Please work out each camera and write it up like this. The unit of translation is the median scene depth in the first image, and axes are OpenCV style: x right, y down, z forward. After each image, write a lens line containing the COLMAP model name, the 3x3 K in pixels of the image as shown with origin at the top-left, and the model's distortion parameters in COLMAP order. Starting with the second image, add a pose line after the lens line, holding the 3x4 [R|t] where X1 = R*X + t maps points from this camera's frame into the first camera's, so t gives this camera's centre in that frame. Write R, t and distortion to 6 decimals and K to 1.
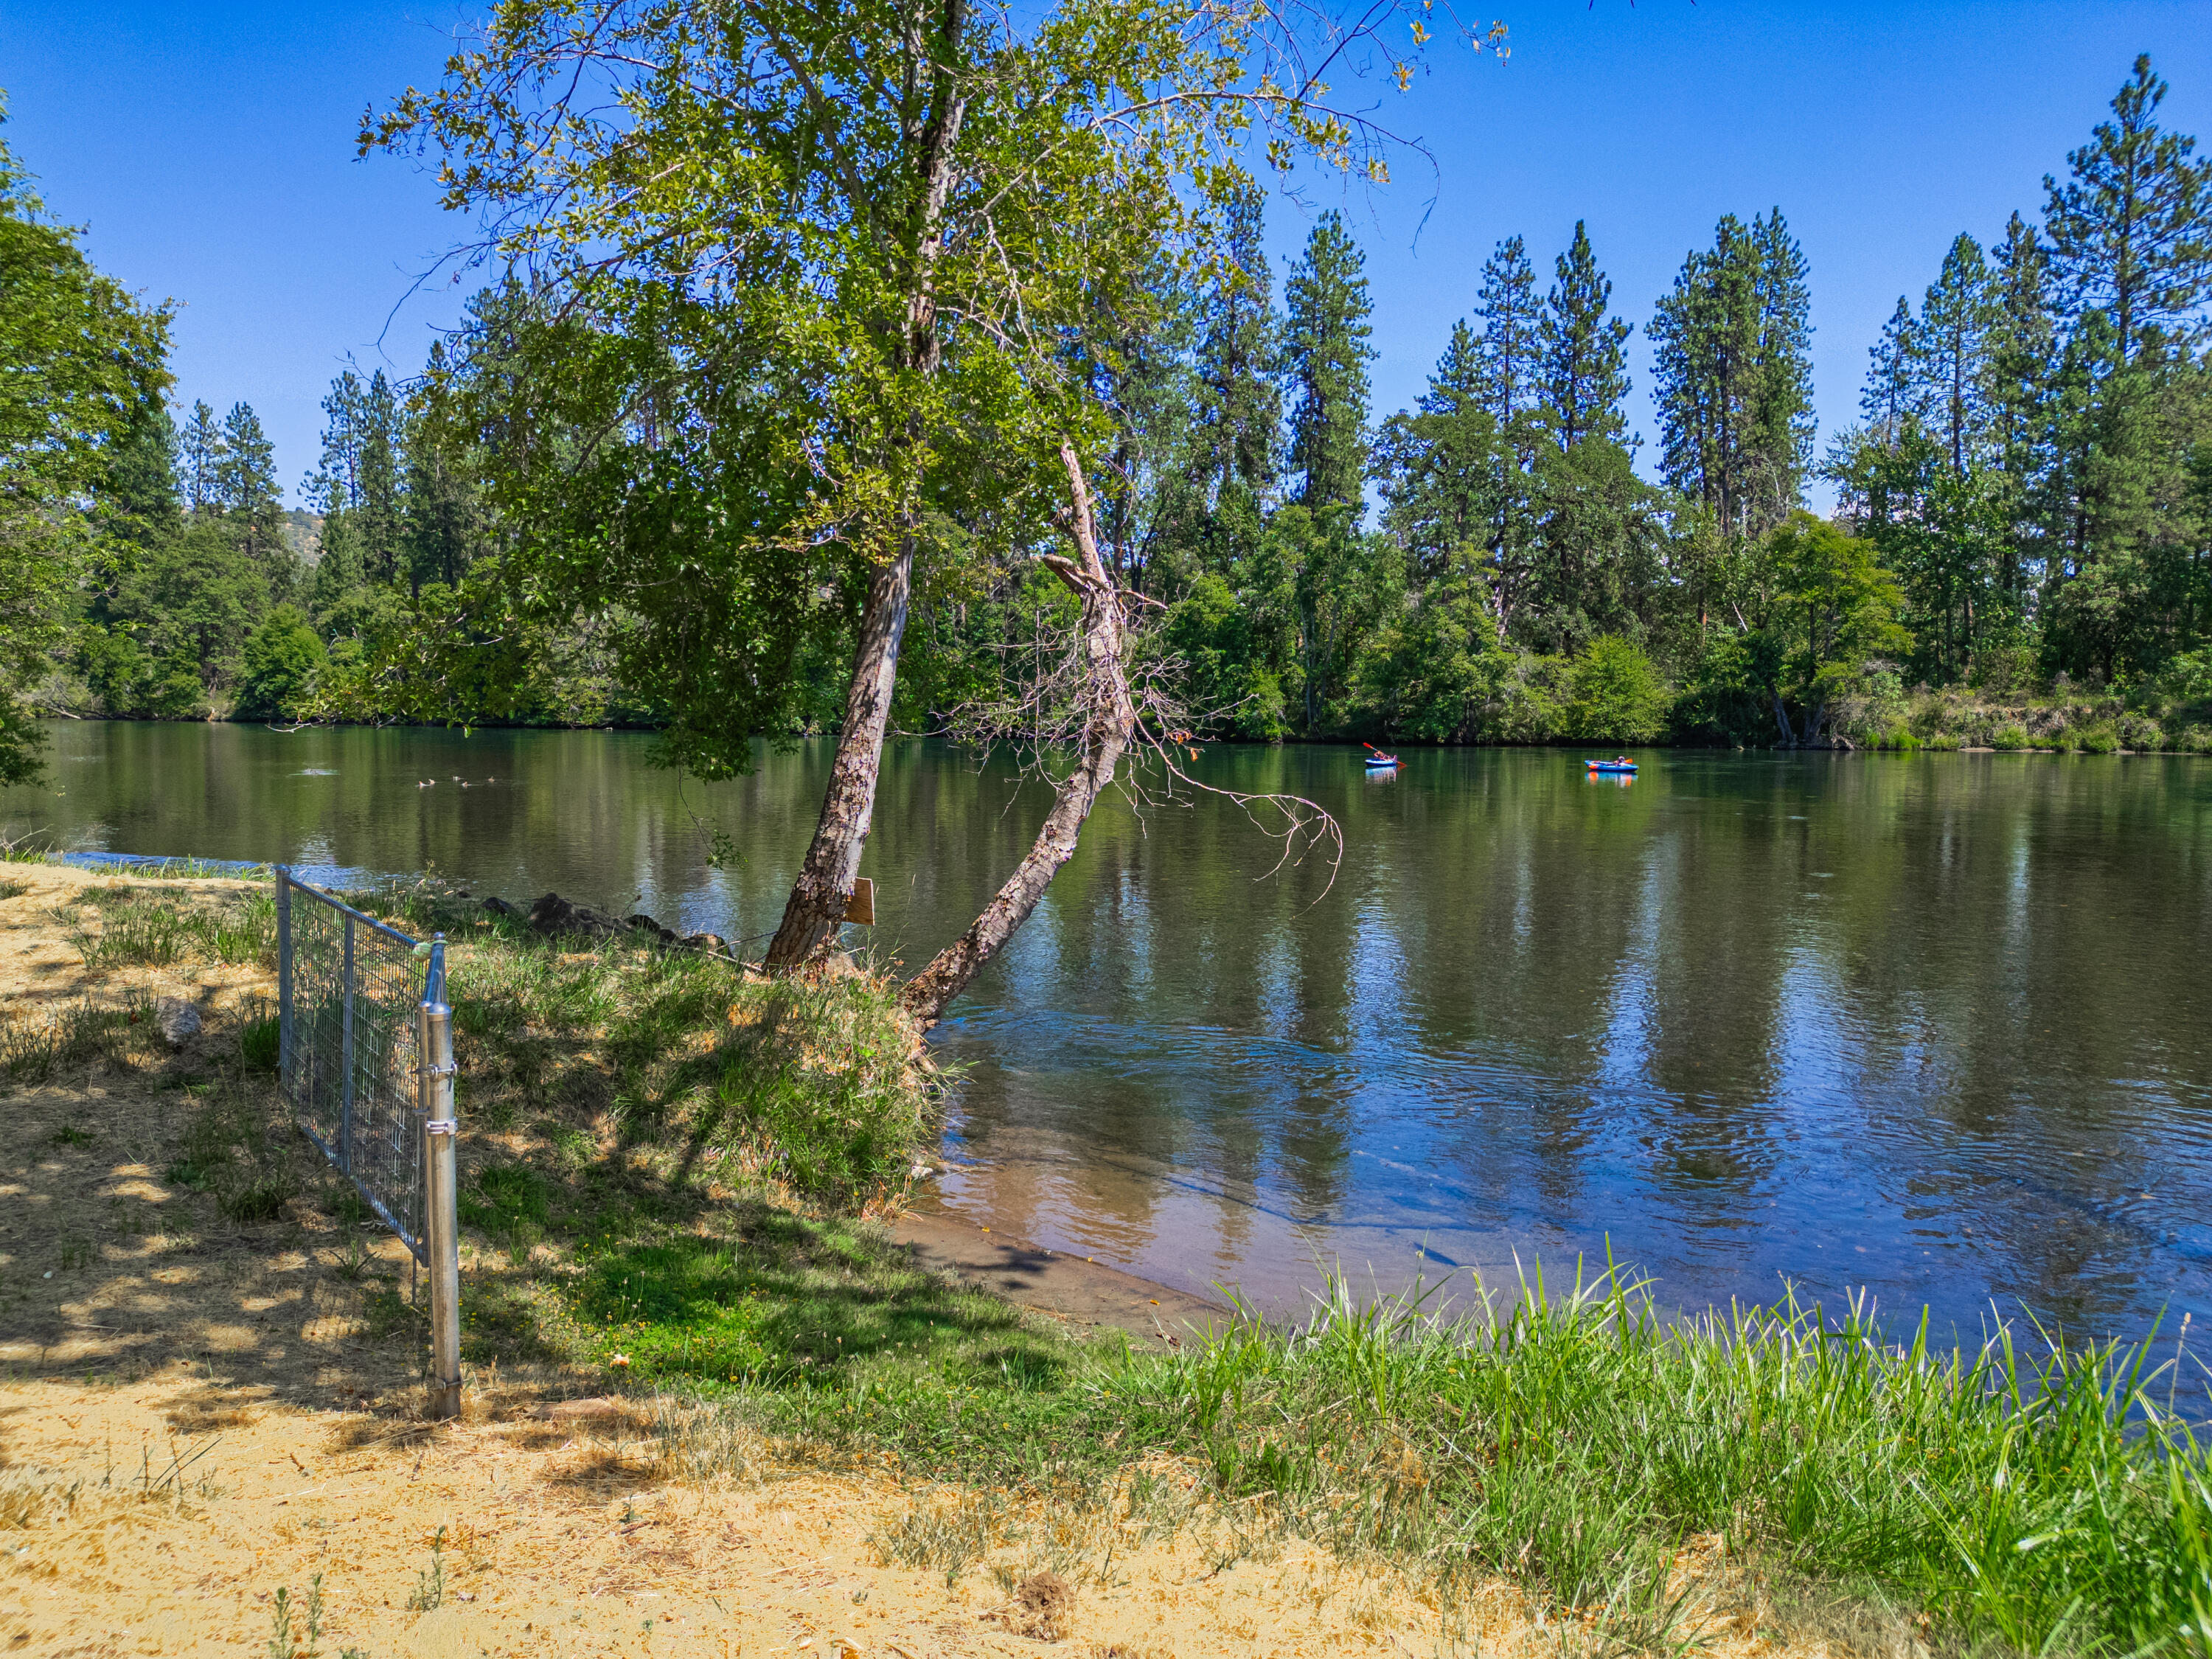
lens RADIAL K [[1557.7, 0, 1098.1], [0, 1557.7, 840.9], [0, 0, 1]] dist [0.046480, -0.030668]
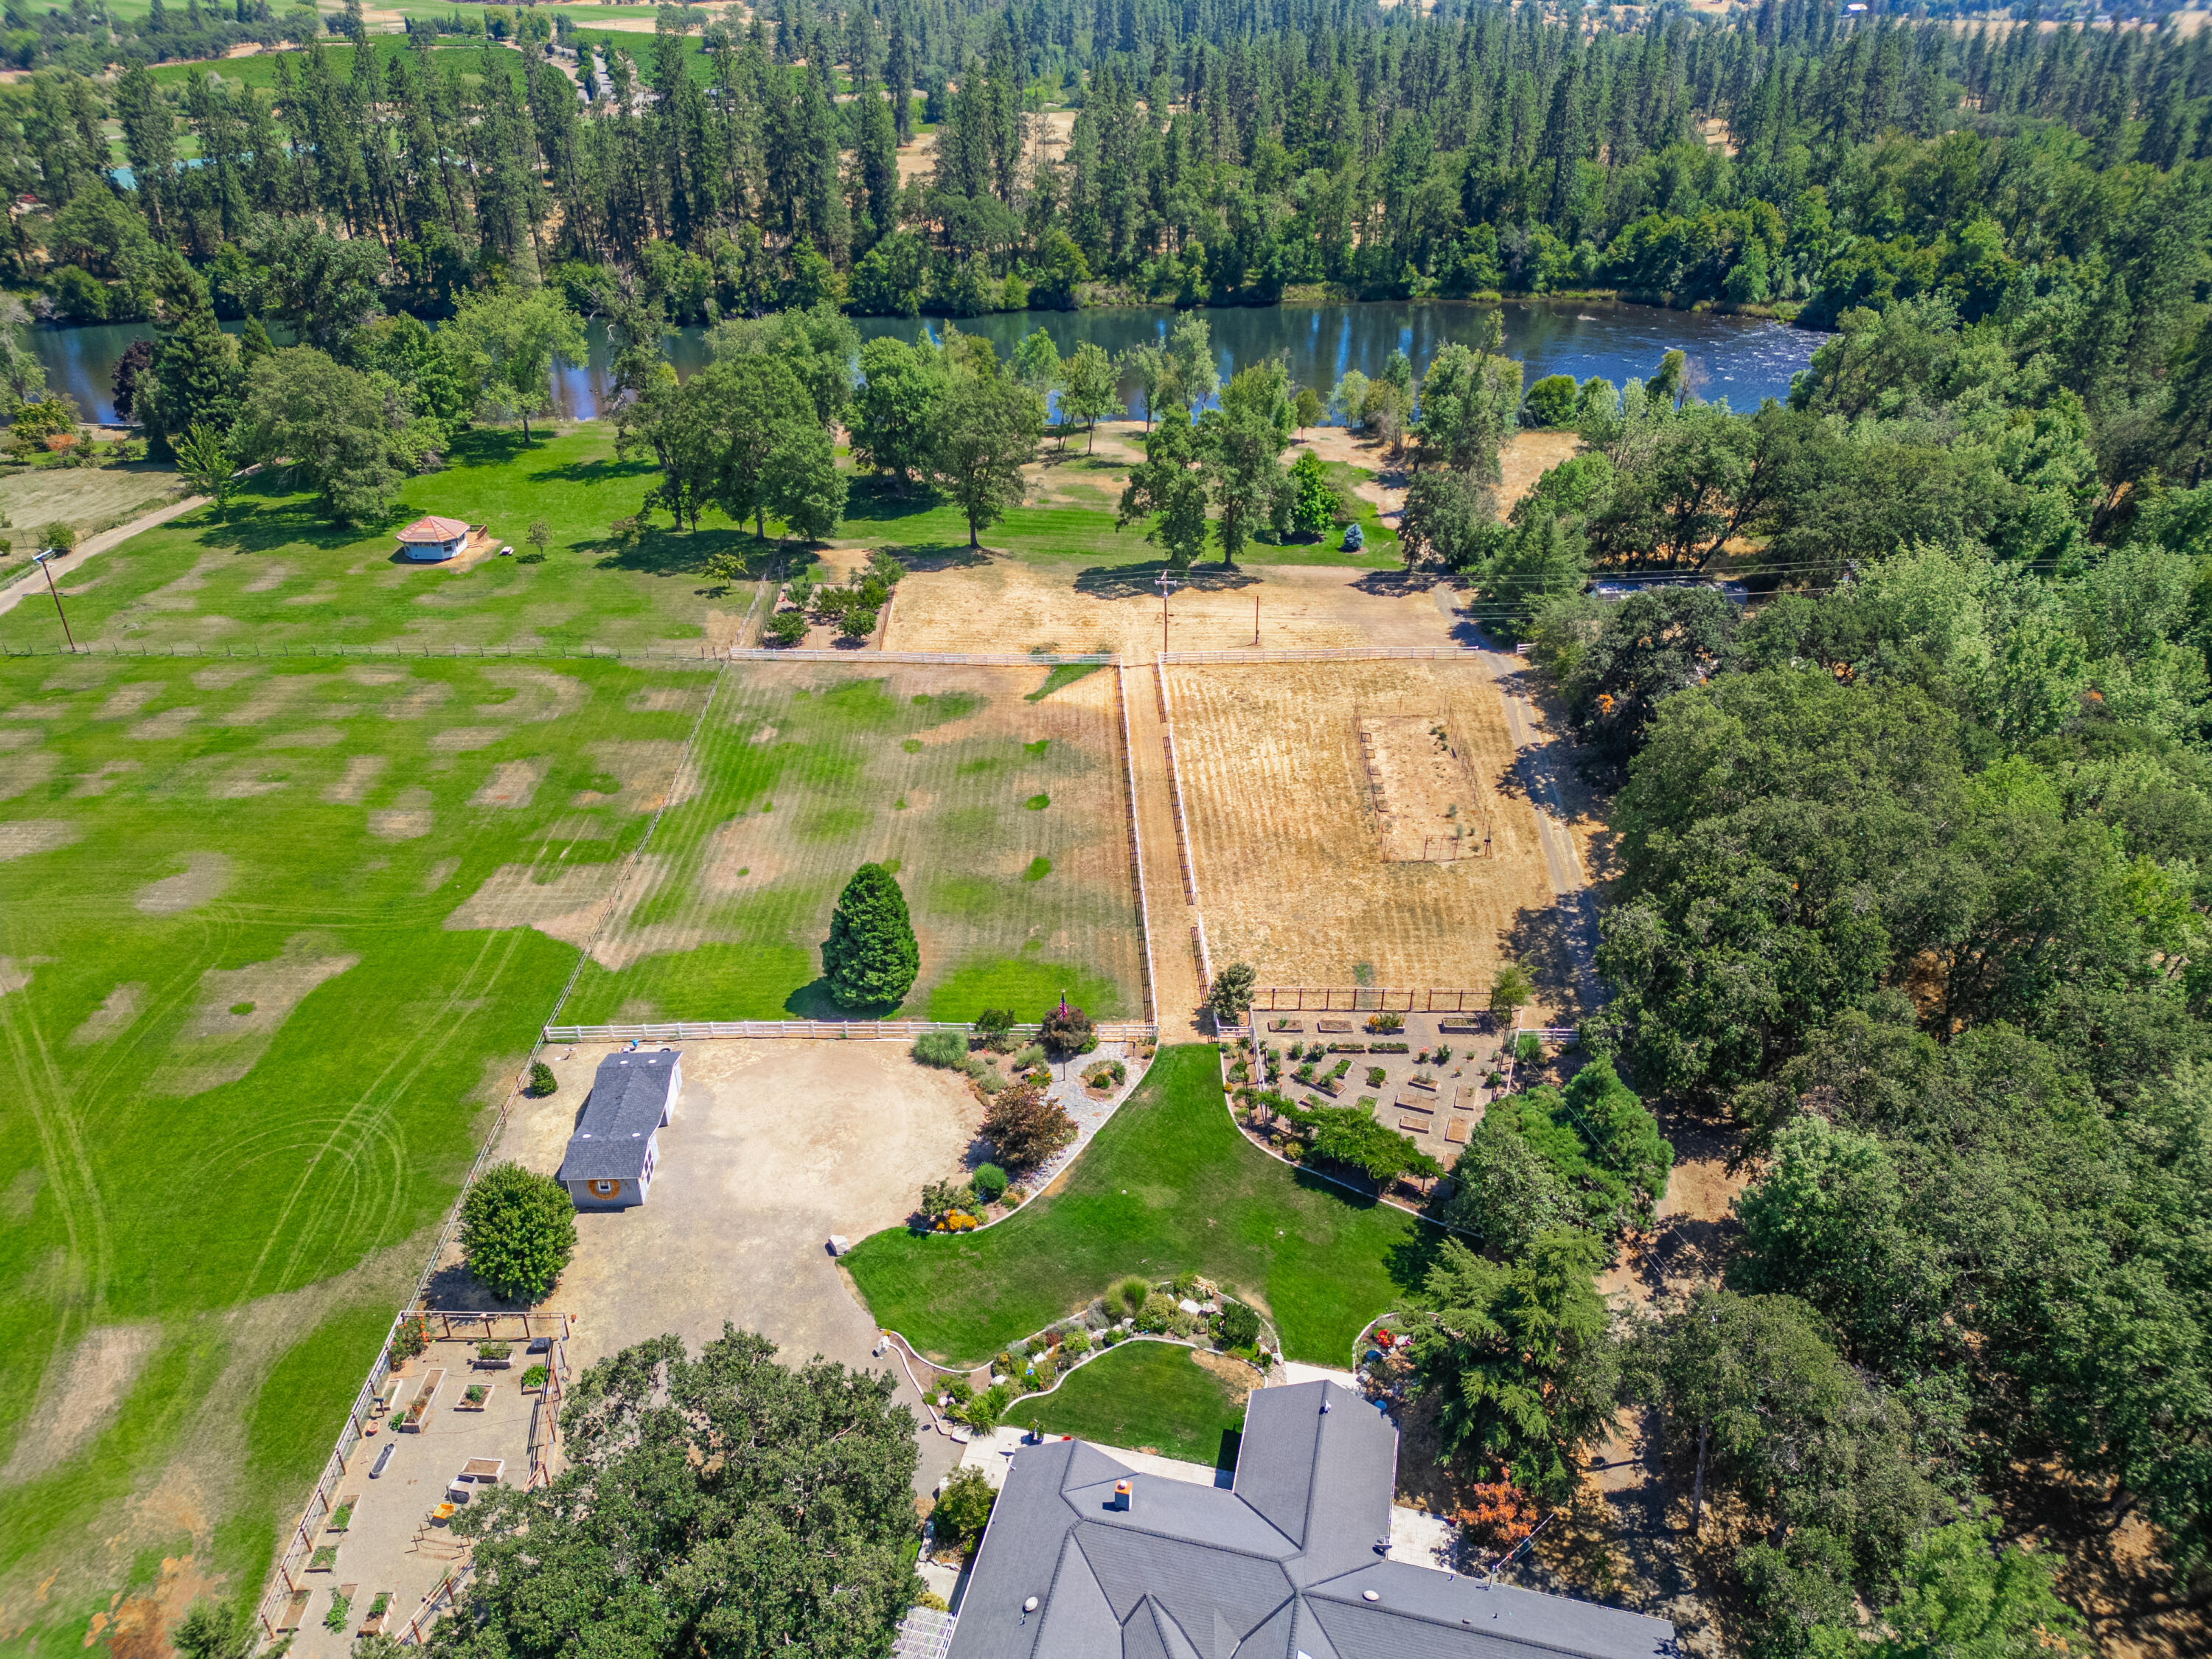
lens RADIAL K [[1557.7, 0, 1099.6], [0, 1557.7, 829.7], [0, 0, 1]] dist [0.046480, -0.030668]
pose [[0.781554, -0.305250, 0.544055, -1.700963], [0.052770, 0.901333, 0.429900, -0.491822], [-0.621601, -0.307280, 0.720549, -1.876210]]
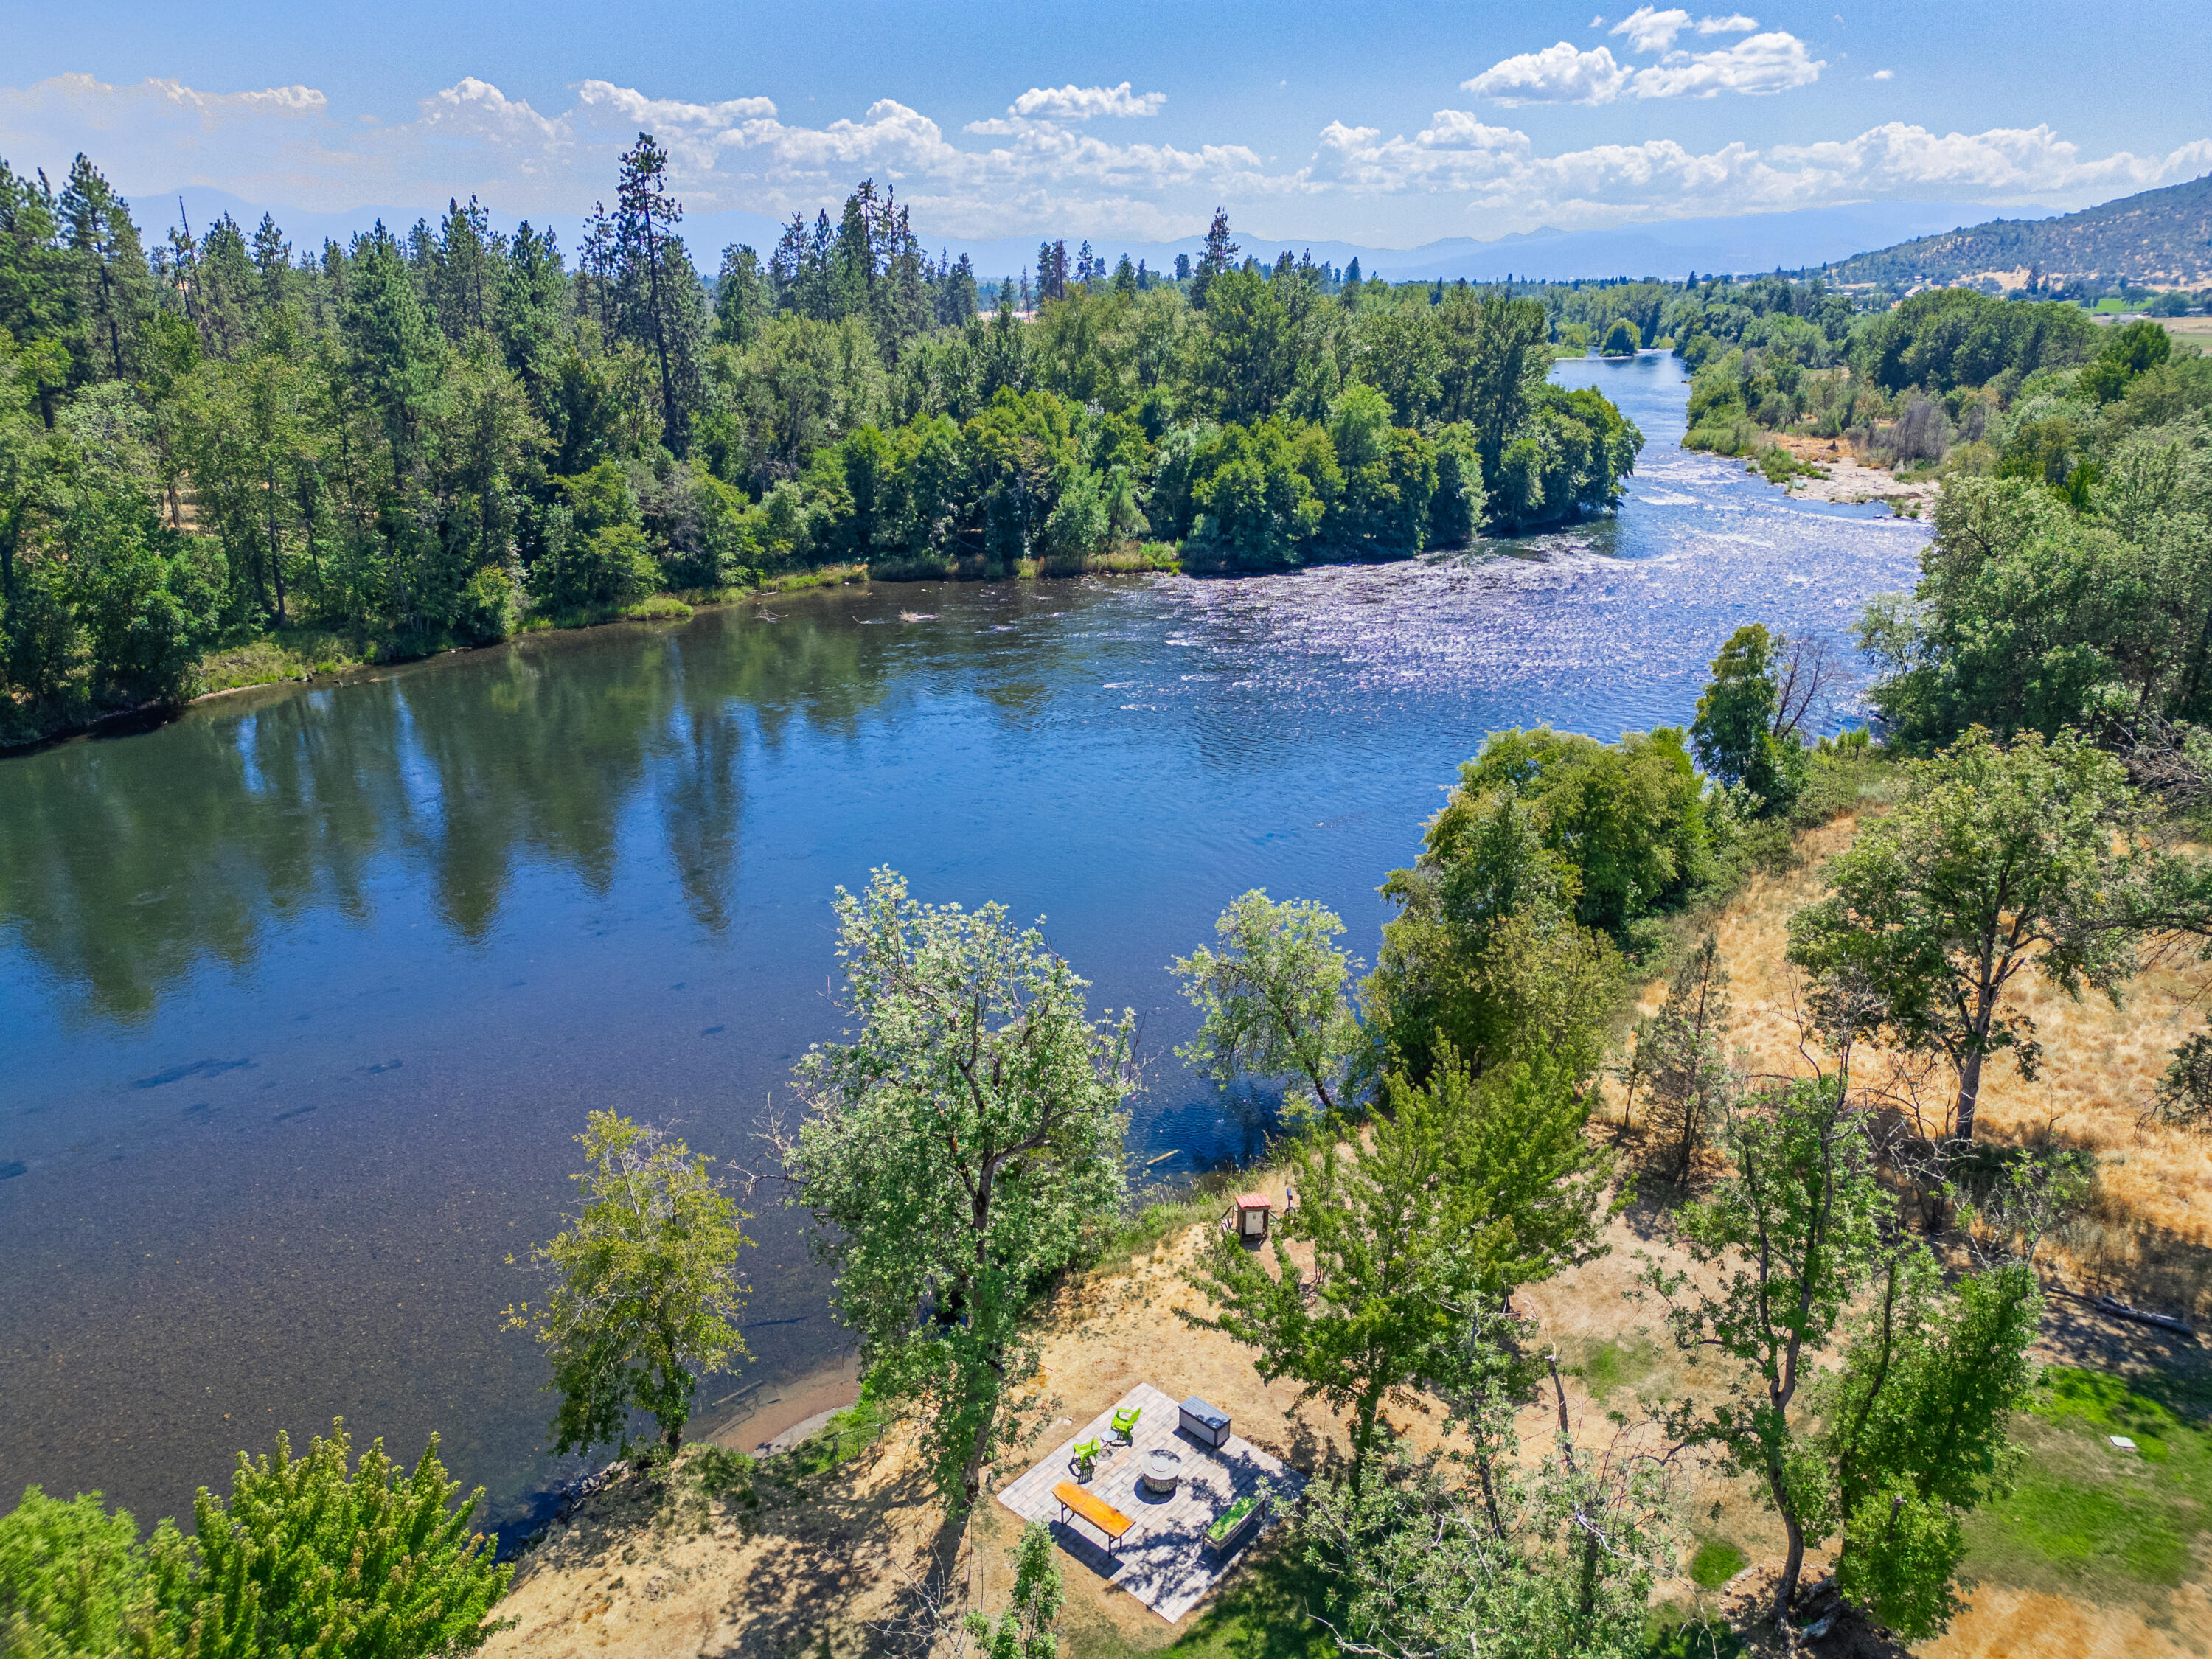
lens RADIAL K [[1557.7, 0, 1113.4], [0, 1557.7, 827.7], [0, 0, 1]] dist [0.046480, -0.030668]
pose [[0.007694, -0.329269, 0.944205, -0.384247], [0.083709, 0.941131, 0.327515, -0.295299], [-0.996461, 0.076519, 0.034804, -0.060396]]
